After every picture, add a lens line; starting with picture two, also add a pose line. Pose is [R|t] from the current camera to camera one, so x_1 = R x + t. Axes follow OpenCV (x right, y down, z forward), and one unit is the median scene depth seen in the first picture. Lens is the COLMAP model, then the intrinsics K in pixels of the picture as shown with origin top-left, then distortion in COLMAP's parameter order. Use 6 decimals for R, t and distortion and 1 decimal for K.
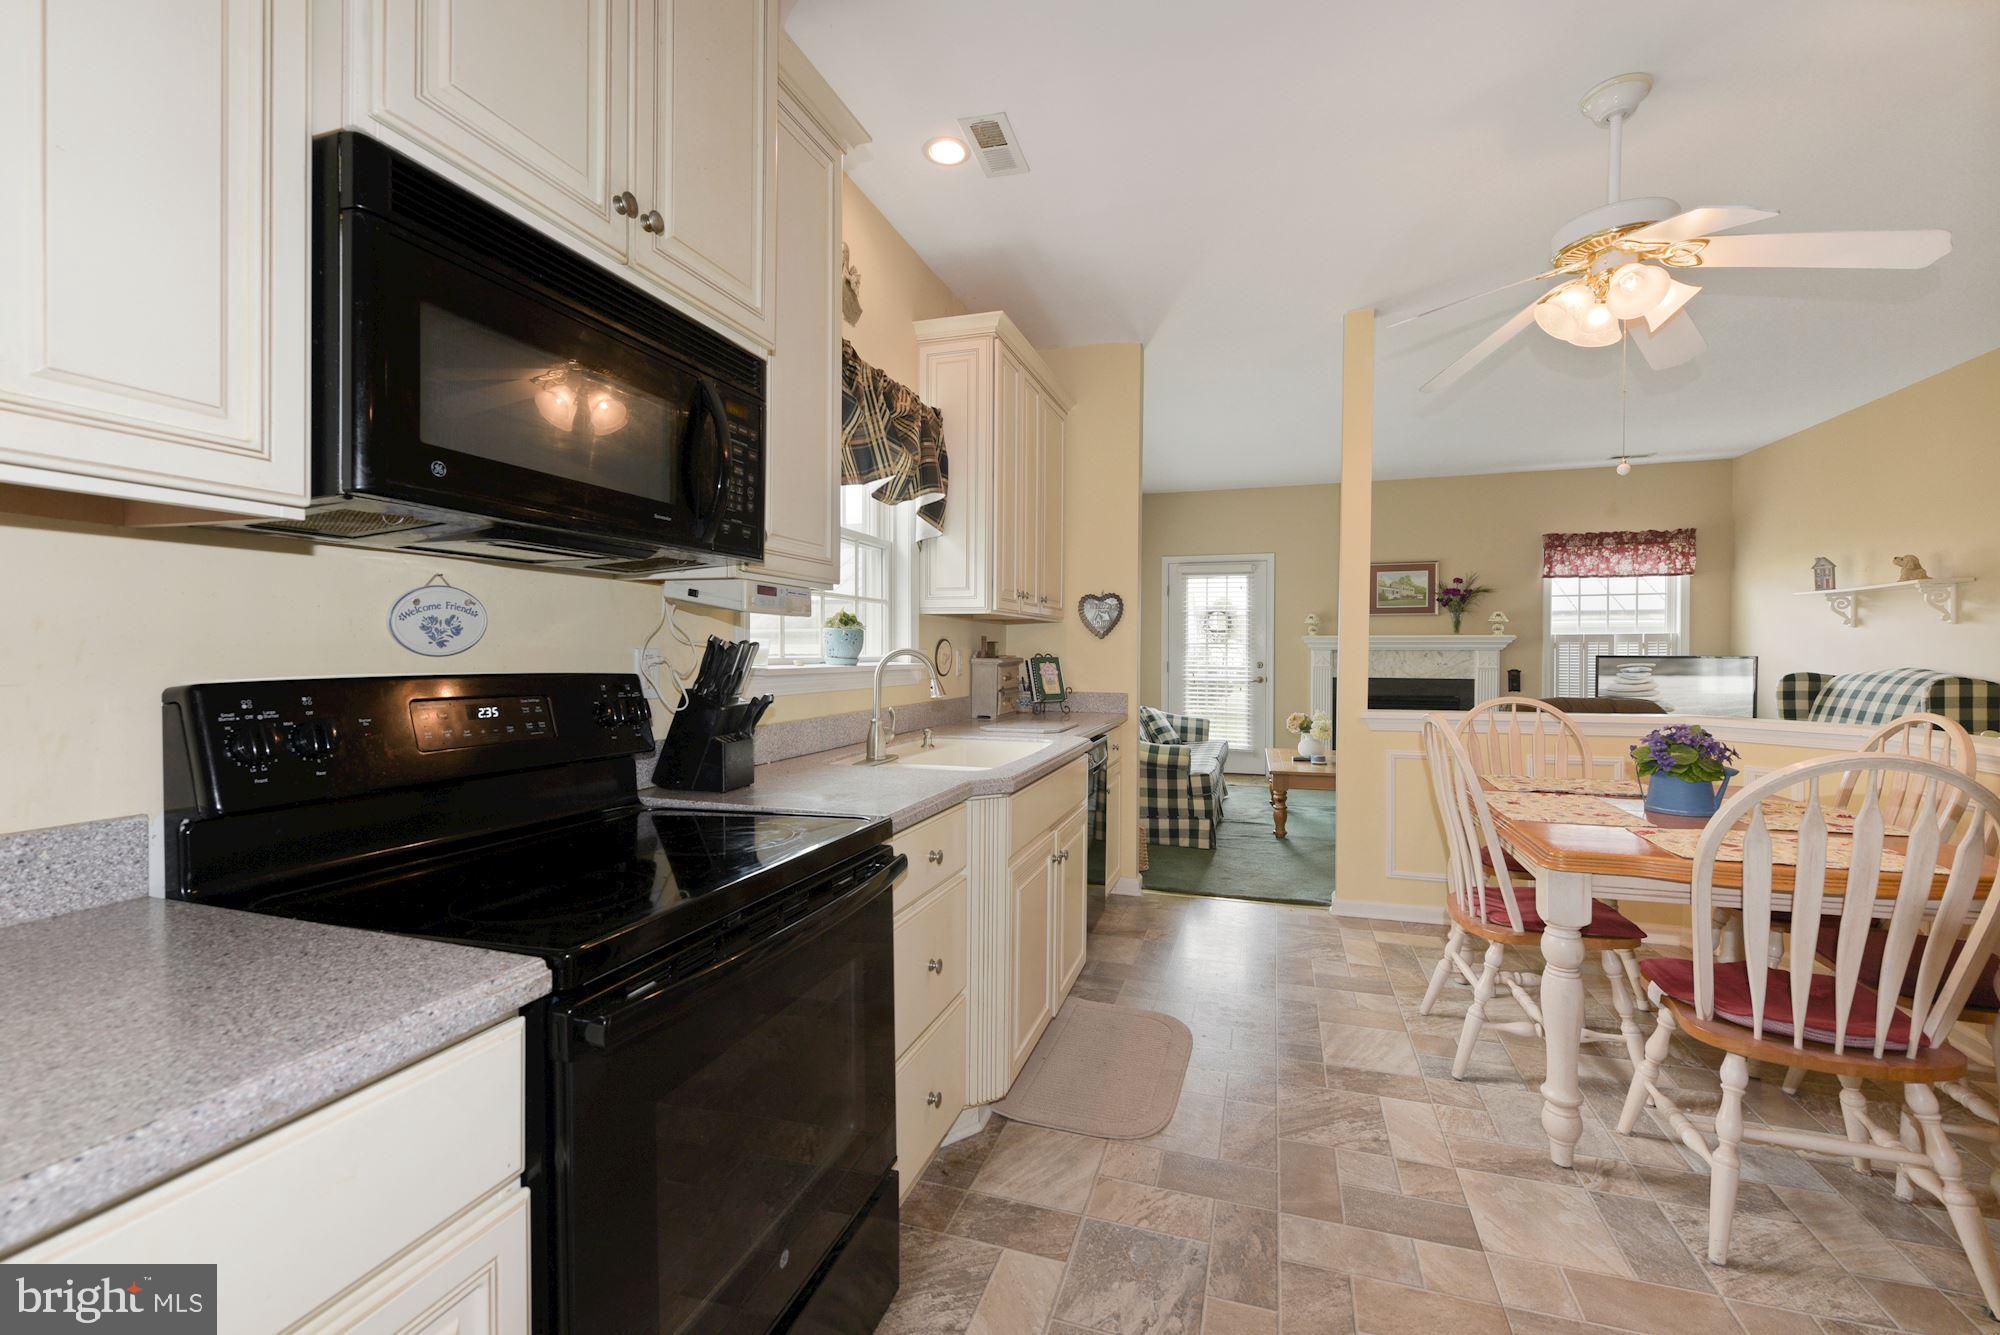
lens RADIAL K [[794.4, 0, 1000.0], [0, 794.4, 667.5], [0, 0, 1]] dist [-0.002782, -0.000120]
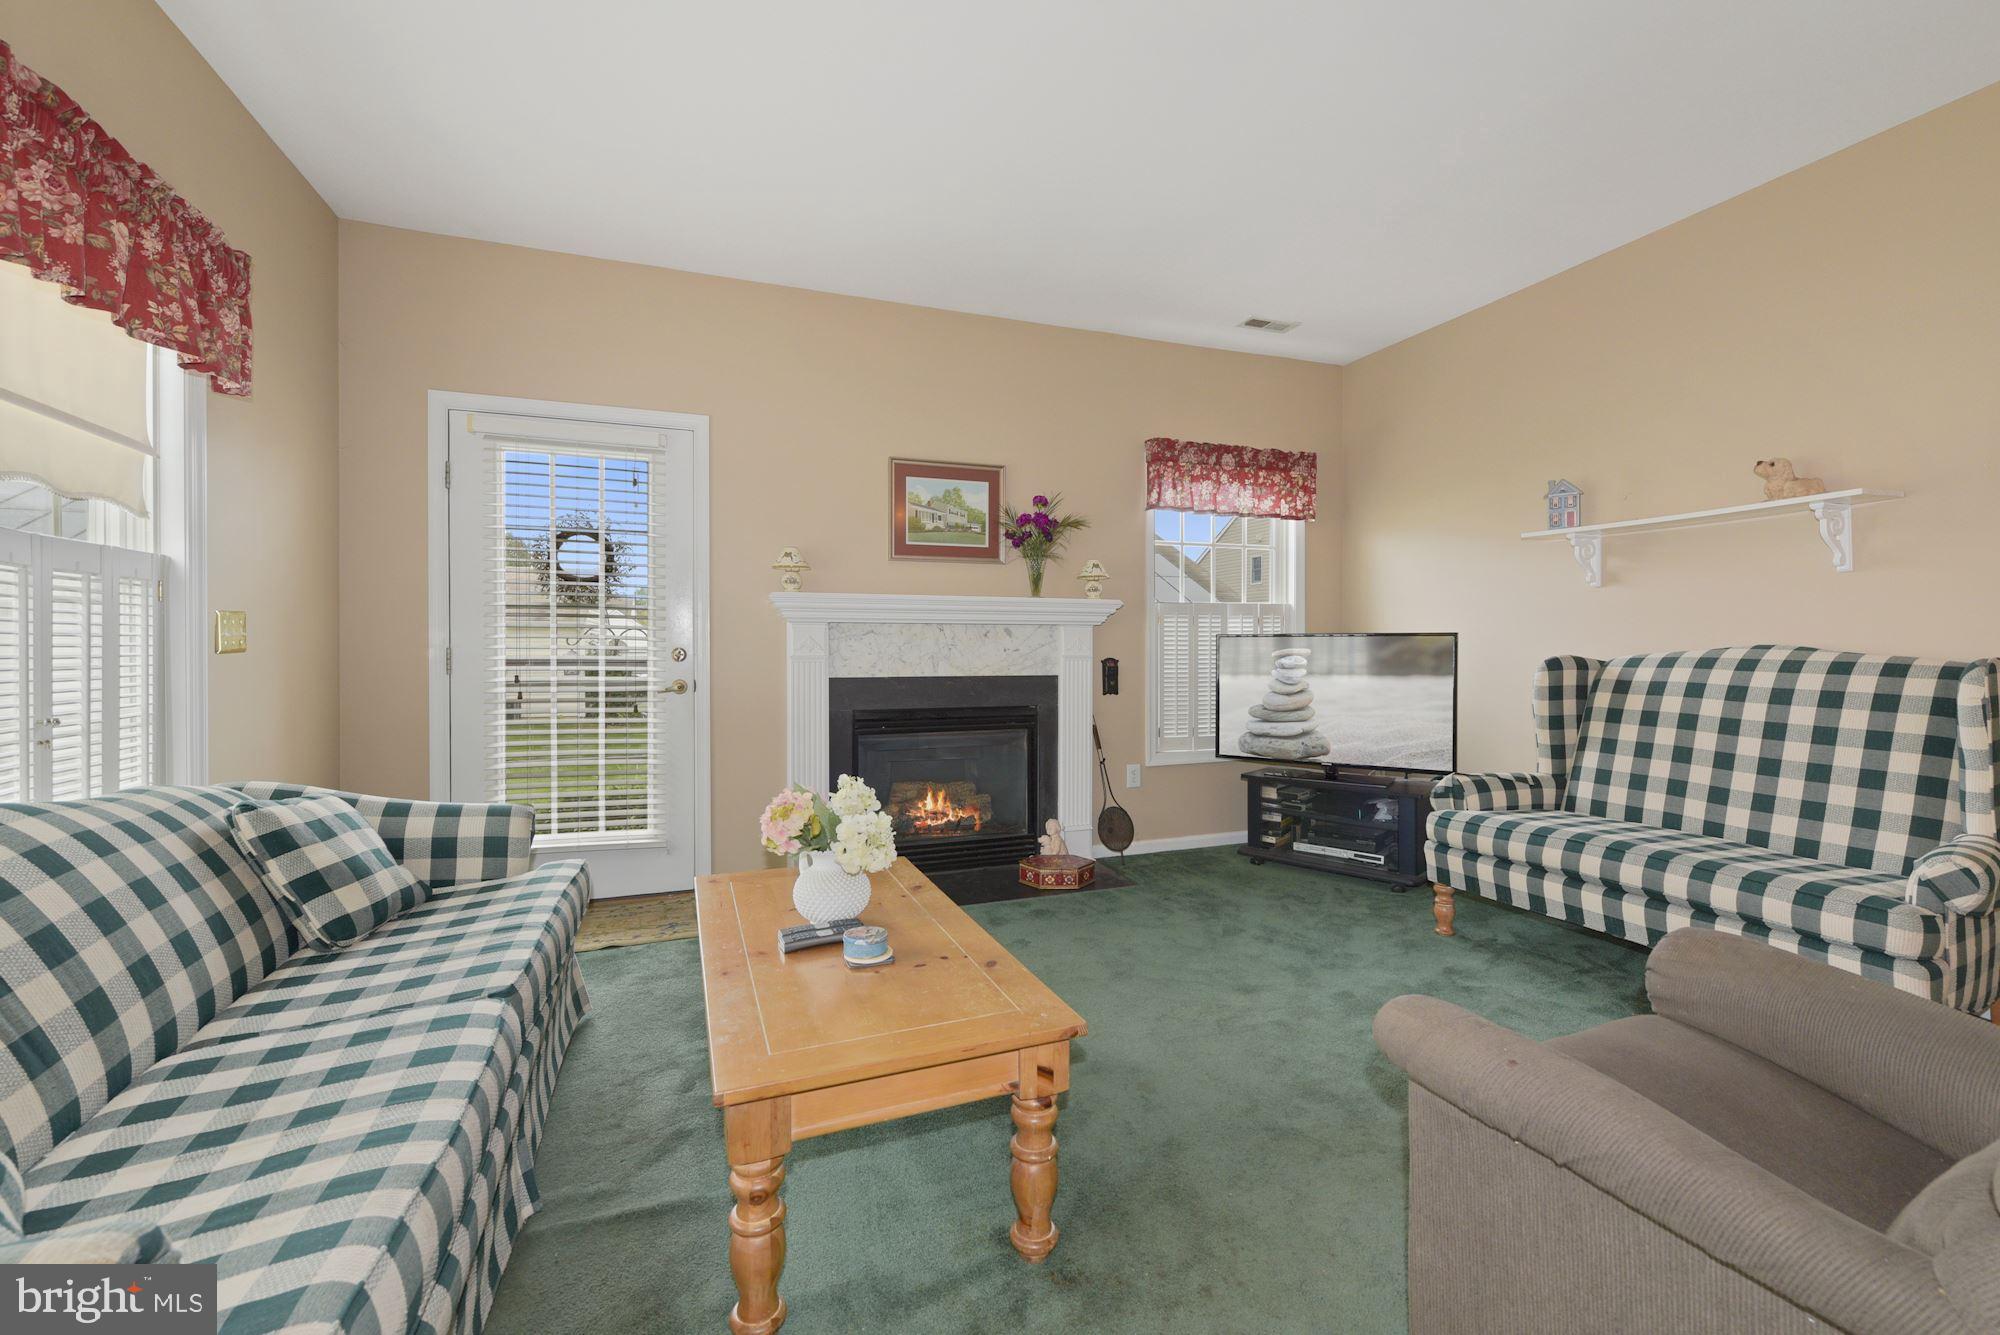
lens RADIAL K [[794.4, 0, 1000.0], [0, 794.4, 667.5], [0, 0, 1]] dist [-0.002782, -0.000120]
pose [[0.774278, -0.014283, 0.632685, 0.202381], [0.011977, 0.999897, 0.007916, 0.003856], [-0.632733, 0.001449, 0.774369, 0.597702]]
